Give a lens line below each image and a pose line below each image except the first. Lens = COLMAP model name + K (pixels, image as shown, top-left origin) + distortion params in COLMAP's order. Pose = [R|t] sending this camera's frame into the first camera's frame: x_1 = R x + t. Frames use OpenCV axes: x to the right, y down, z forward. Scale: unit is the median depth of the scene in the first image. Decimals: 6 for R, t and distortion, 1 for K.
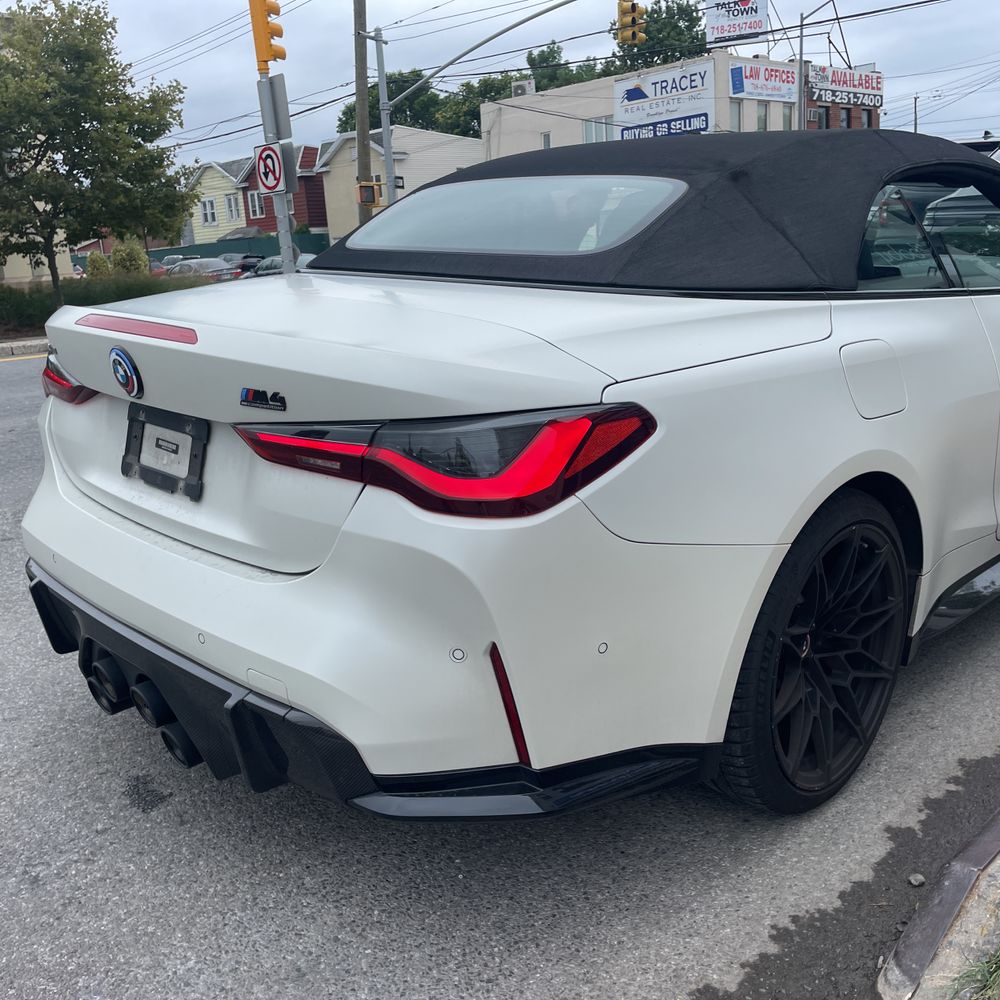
lens RADIAL K [[980.3, 0, 497.4], [0, 980.3, 483.7], [0, 0, 1]] dist [0.084126, -0.092102]
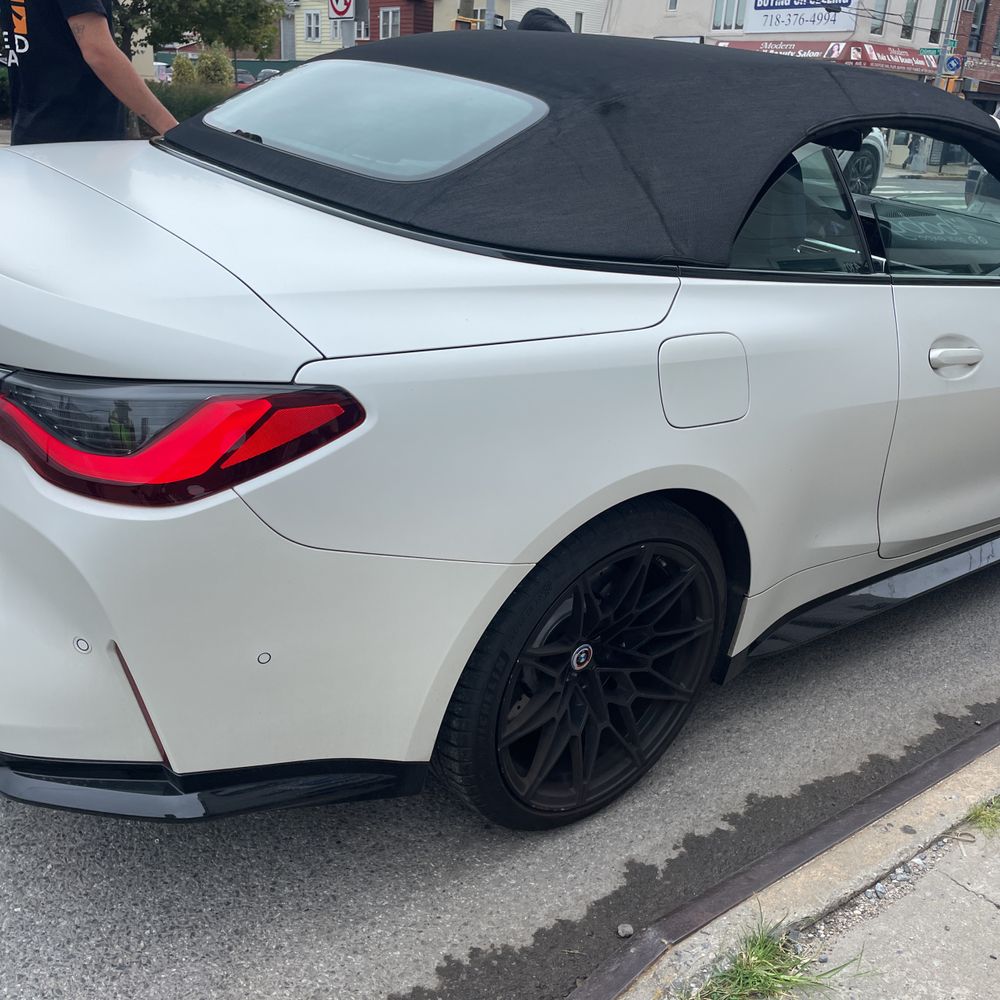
lens RADIAL K [[982.2, 0, 500.0], [0, 982.2, 500.0], [0, 0, 1]] dist [0.094171, -0.118978]
pose [[0.986190, 0.158178, -0.049087, 0.278725], [-0.149164, 0.977095, 0.151775, -0.113962], [0.071970, -0.142357, 0.987195, 0.129415]]
